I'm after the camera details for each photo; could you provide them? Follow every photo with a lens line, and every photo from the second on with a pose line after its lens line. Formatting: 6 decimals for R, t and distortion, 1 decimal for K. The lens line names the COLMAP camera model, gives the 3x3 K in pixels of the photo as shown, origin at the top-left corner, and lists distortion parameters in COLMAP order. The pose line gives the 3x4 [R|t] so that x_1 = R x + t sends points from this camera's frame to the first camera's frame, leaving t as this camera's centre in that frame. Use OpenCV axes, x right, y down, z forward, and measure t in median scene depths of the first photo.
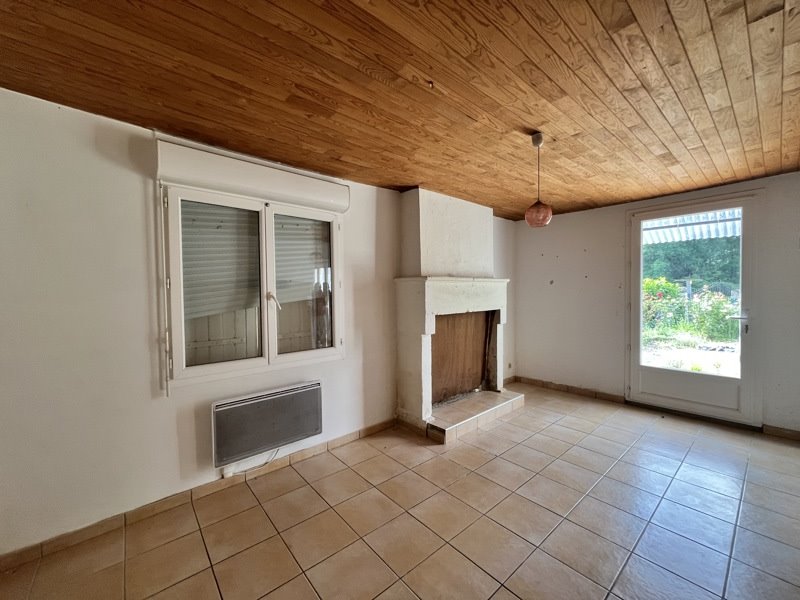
lens RADIAL K [[321.4, 0, 398.3], [0, 321.4, 301.3], [0, 0, 1]] dist [-0.001124, -0.000596]
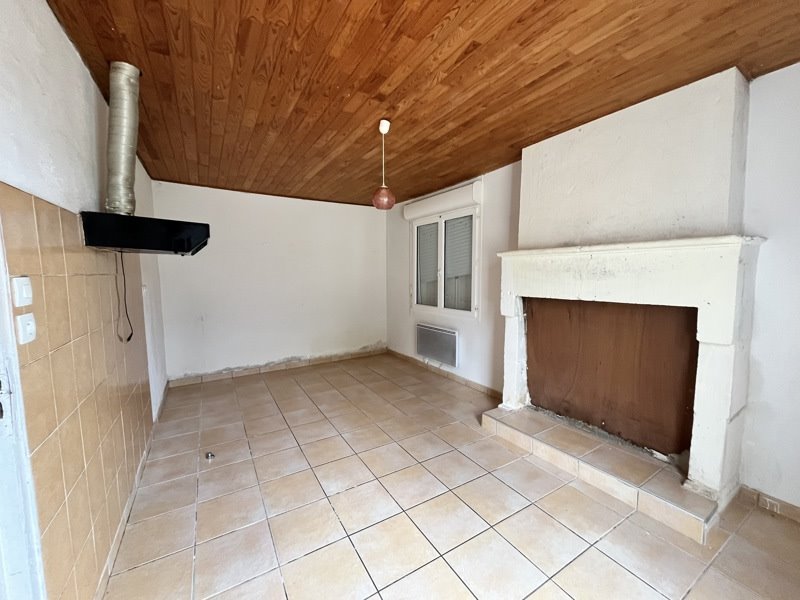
lens RADIAL K [[321.4, 0, 398.3], [0, 321.4, 301.3], [0, 0, 1]] dist [-0.001124, -0.000596]
pose [[-0.163567, 0.101049, -0.981343, 1.204282], [-0.018952, 0.994235, 0.105535, -0.032487], [0.986350, 0.035860, -0.160709, 0.977923]]
